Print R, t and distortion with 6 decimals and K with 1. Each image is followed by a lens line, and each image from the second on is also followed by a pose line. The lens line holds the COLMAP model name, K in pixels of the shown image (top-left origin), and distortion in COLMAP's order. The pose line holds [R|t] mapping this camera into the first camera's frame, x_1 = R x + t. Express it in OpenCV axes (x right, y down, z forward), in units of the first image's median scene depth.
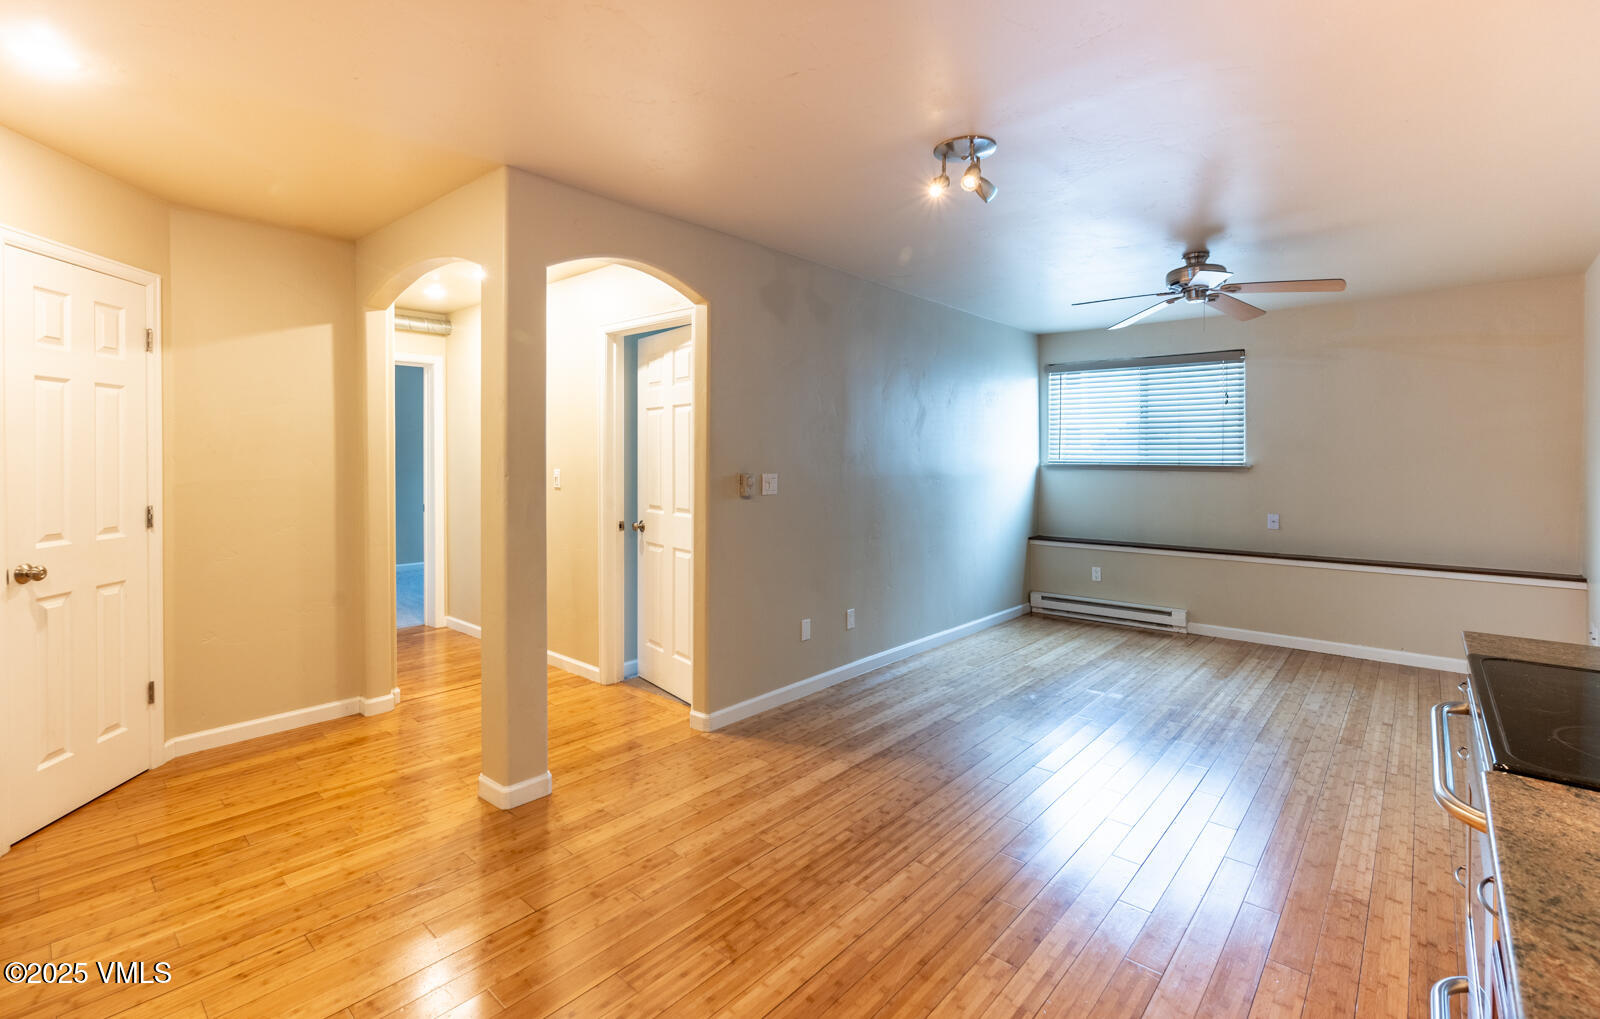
lens RADIAL K [[716.7, 0, 788.7], [0, 716.7, 471.2], [0, 0, 1]] dist [-0.004883, -0.000688]
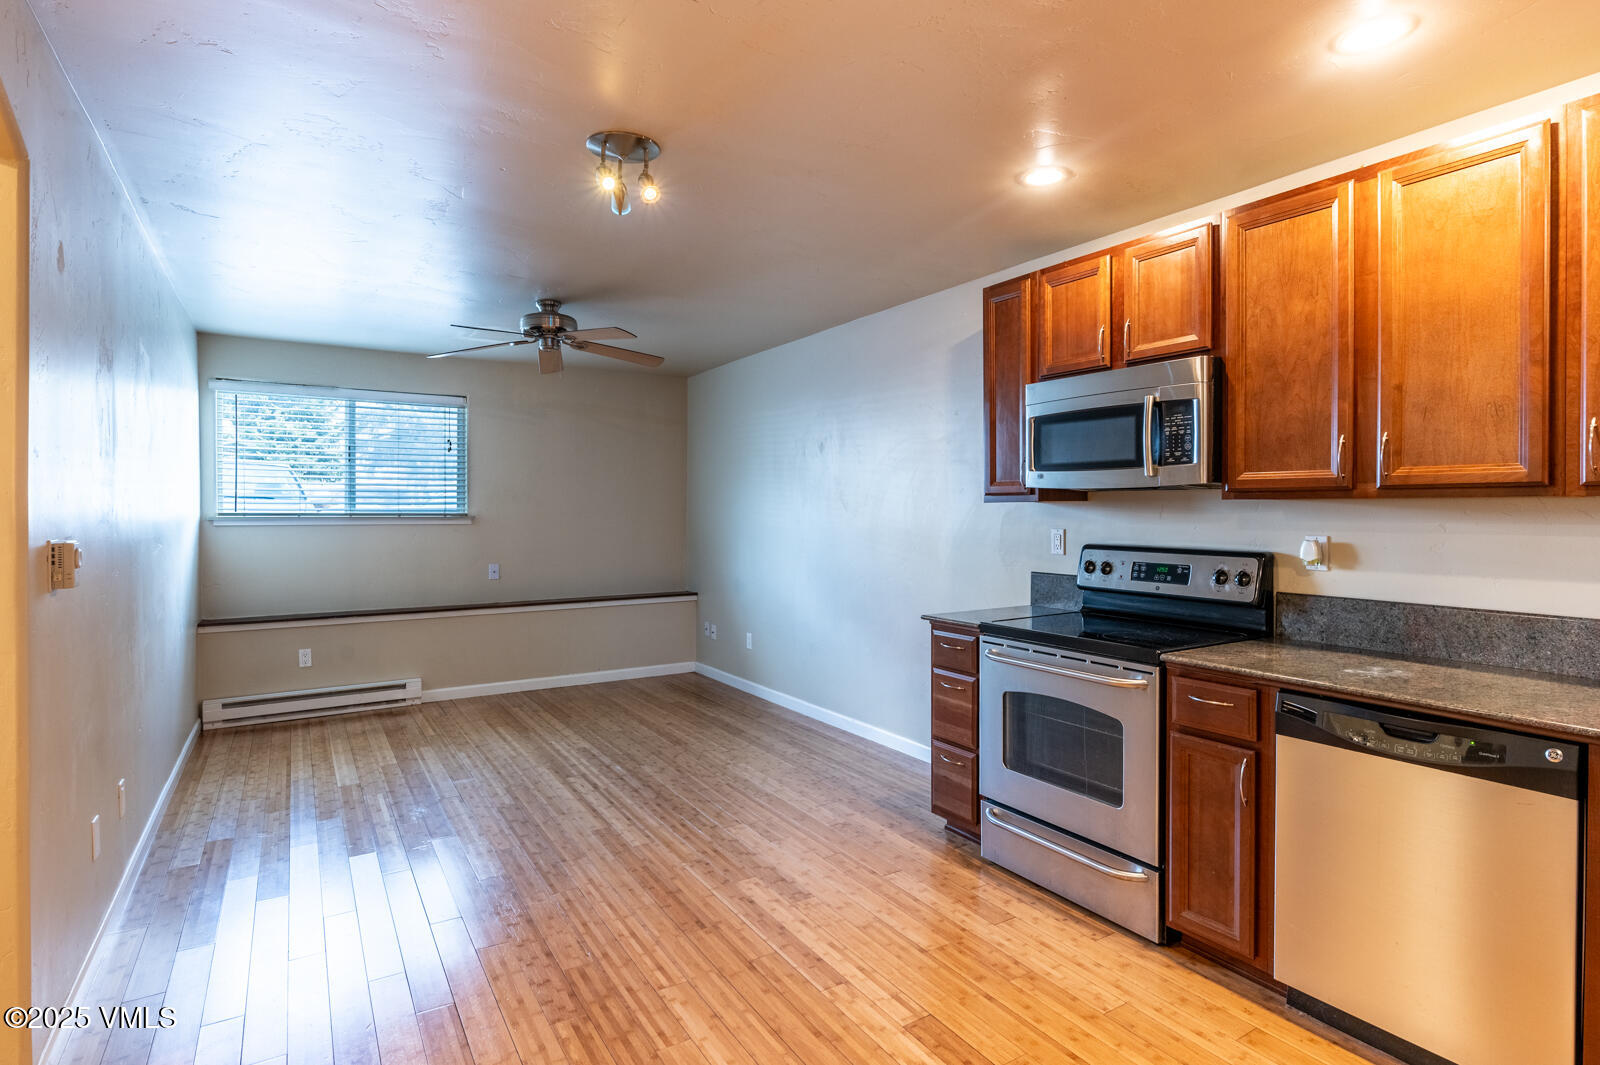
lens RADIAL K [[814.6, 0, 828.0], [0, 814.6, 514.1], [0, 0, 1]] dist [-0.012812, 0.001987]
pose [[0.258031, -0.005640, 0.966120, -0.489980], [0.017802, 0.999841, 0.001082, -0.005246], [-0.965973, 0.016920, 0.258090, 0.398863]]
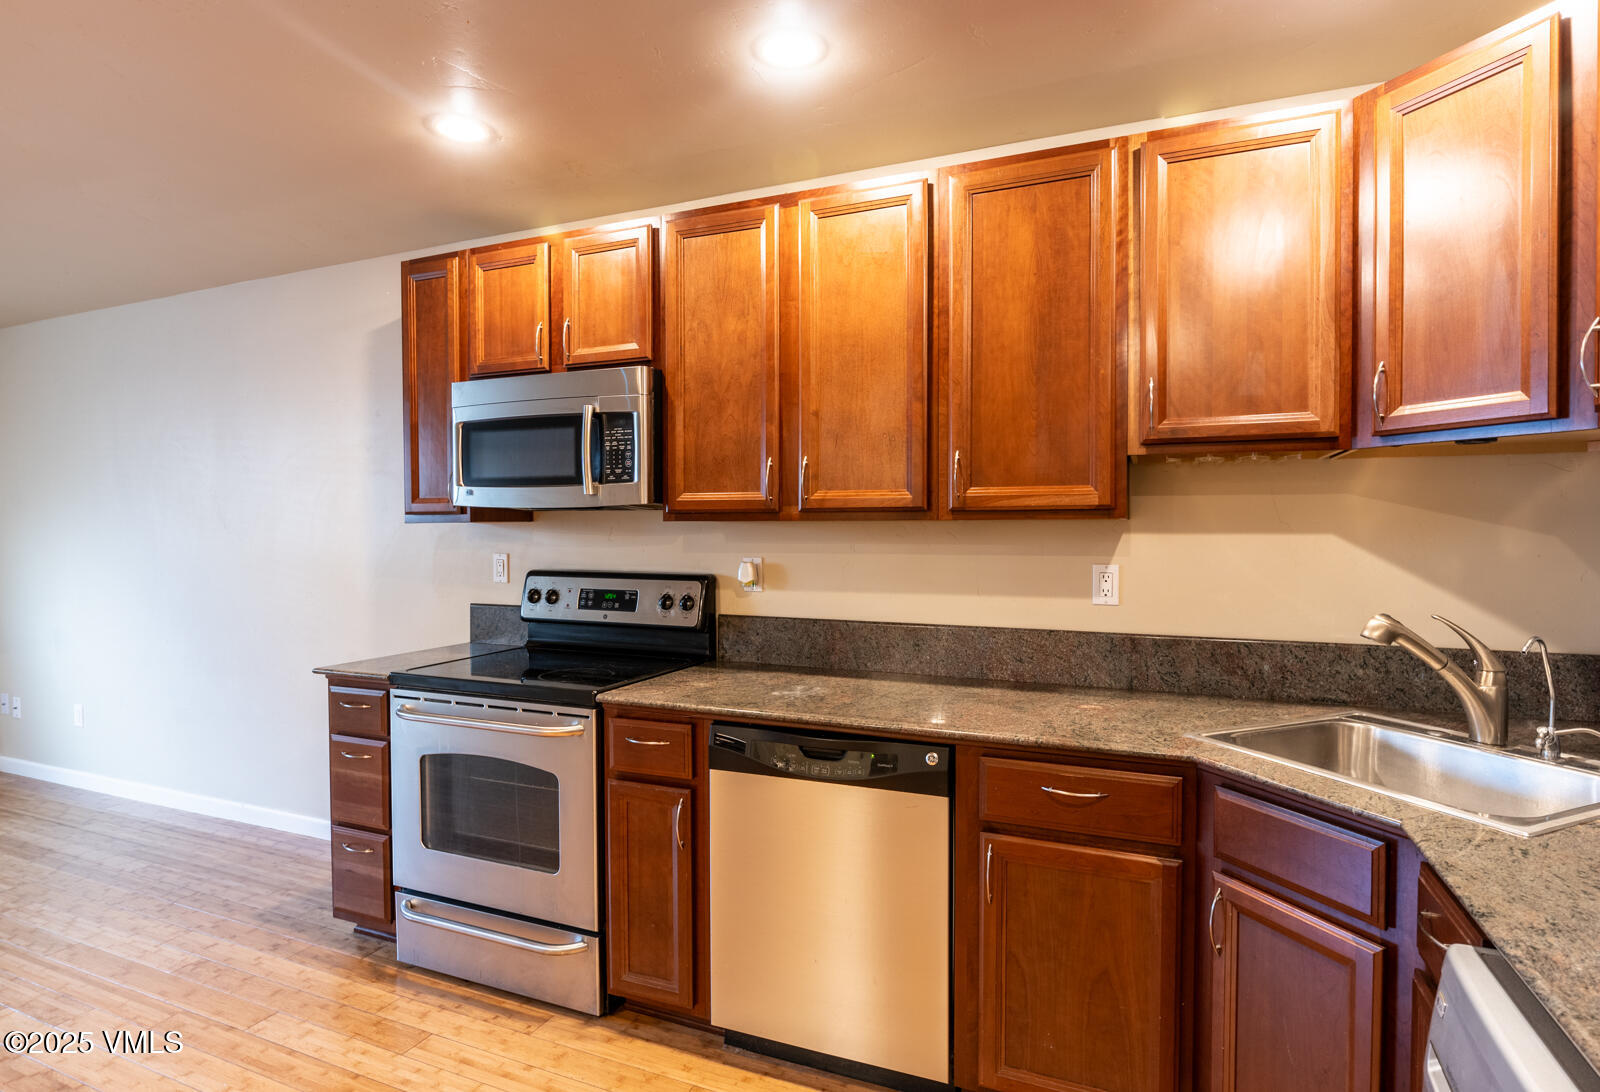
lens RADIAL K [[812.5, 0, 823.9], [0, 812.5, 538.8], [0, 0, 1]] dist [-0.011657, 0.000830]
pose [[-0.333213, -0.014269, 0.942744, -0.380017], [0.019703, 0.999562, 0.022093, -0.009180], [-0.942646, 0.025936, -0.332786, 0.341986]]
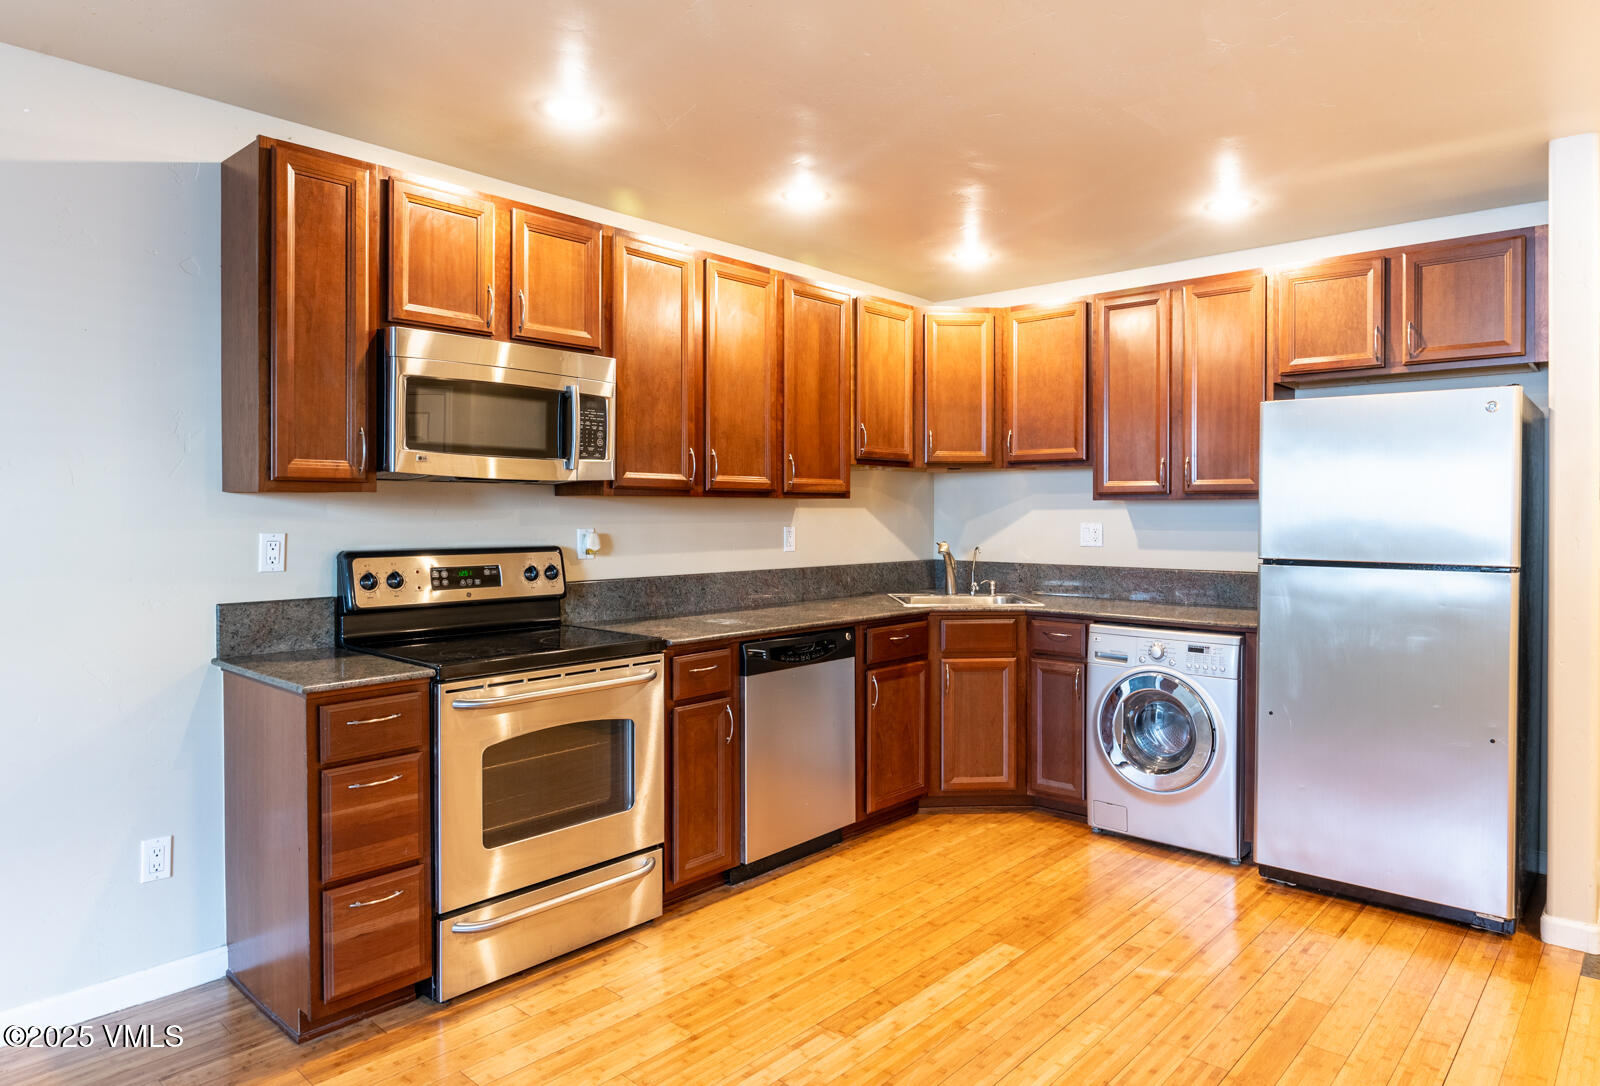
lens RADIAL K [[979.1, 0, 797.7], [0, 979.1, 507.6], [0, 0, 1]] dist [-0.008861, -0.001344]
pose [[-0.999942, 0.000113, 0.010746, 0.161631], [0.000279, 0.999880, 0.015483, -0.014672], [-0.010743, 0.015485, -0.999822, 1.242657]]
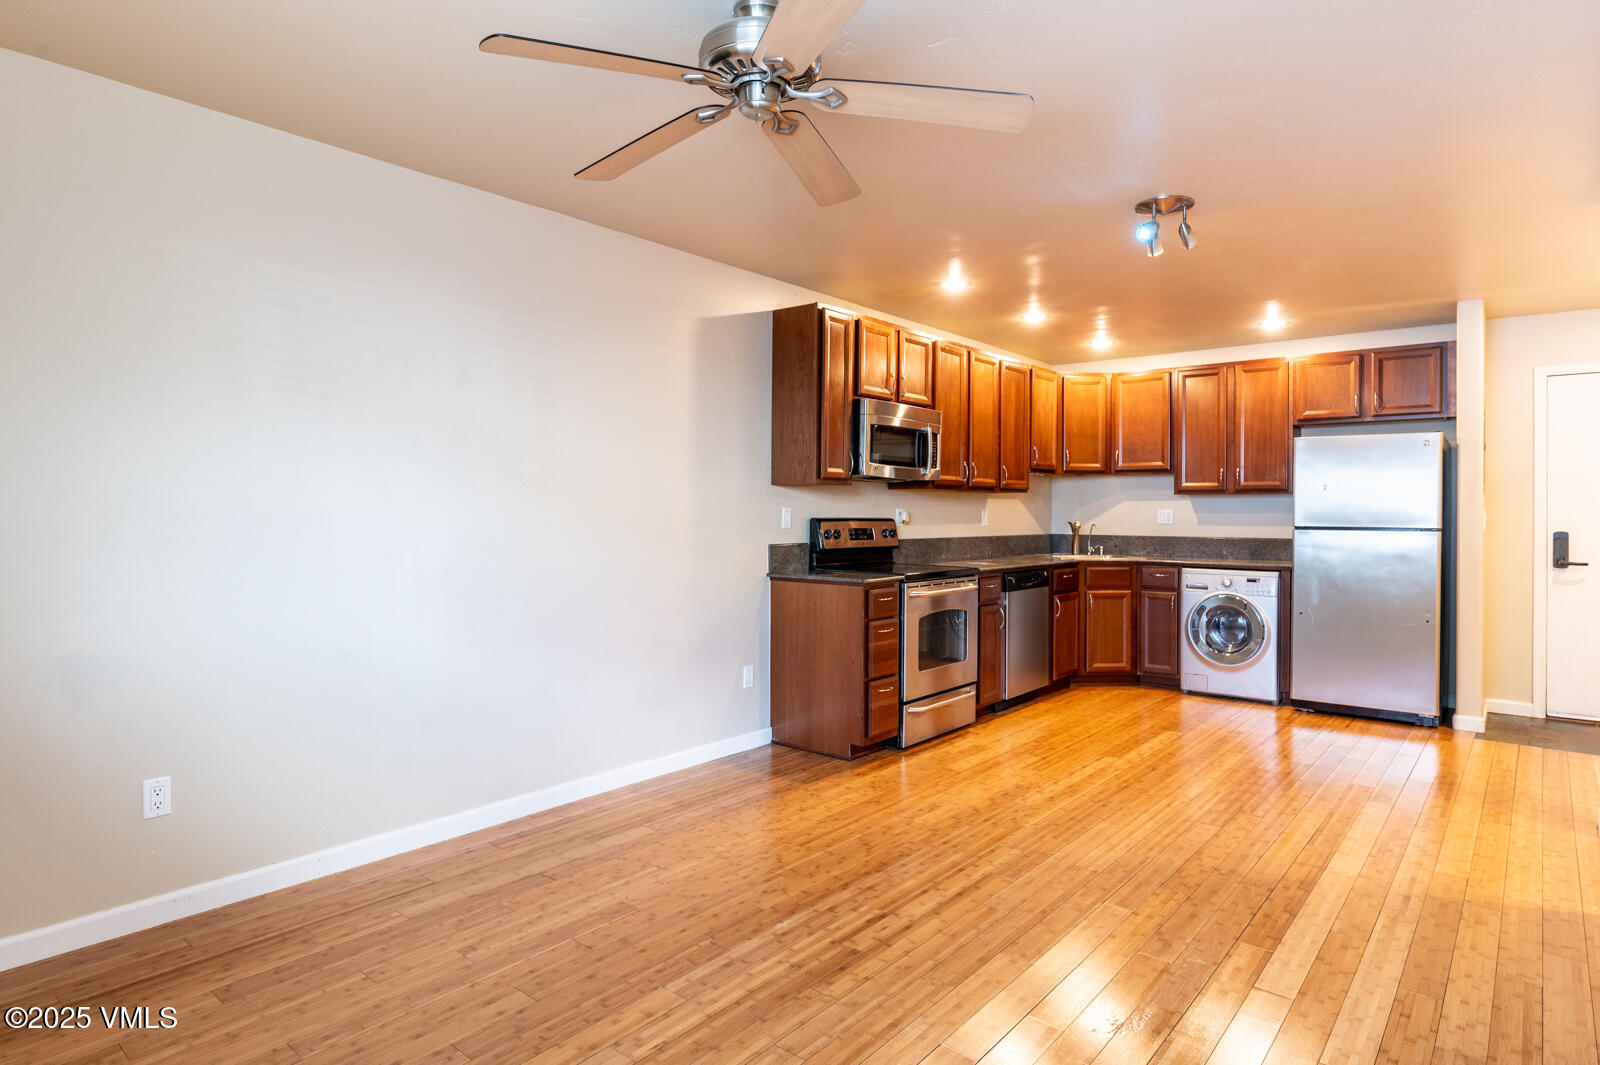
lens RADIAL K [[882.0, 0, 778.2], [0, 882.0, 502.1], [0, 0, 1]] dist [-0.013770, -0.001732]
pose [[-0.999950, -0.004773, -0.008783, 0.662693], [-0.004853, 0.999946, 0.009163, -0.000717], [0.008739, 0.009206, -0.999919, 1.835869]]
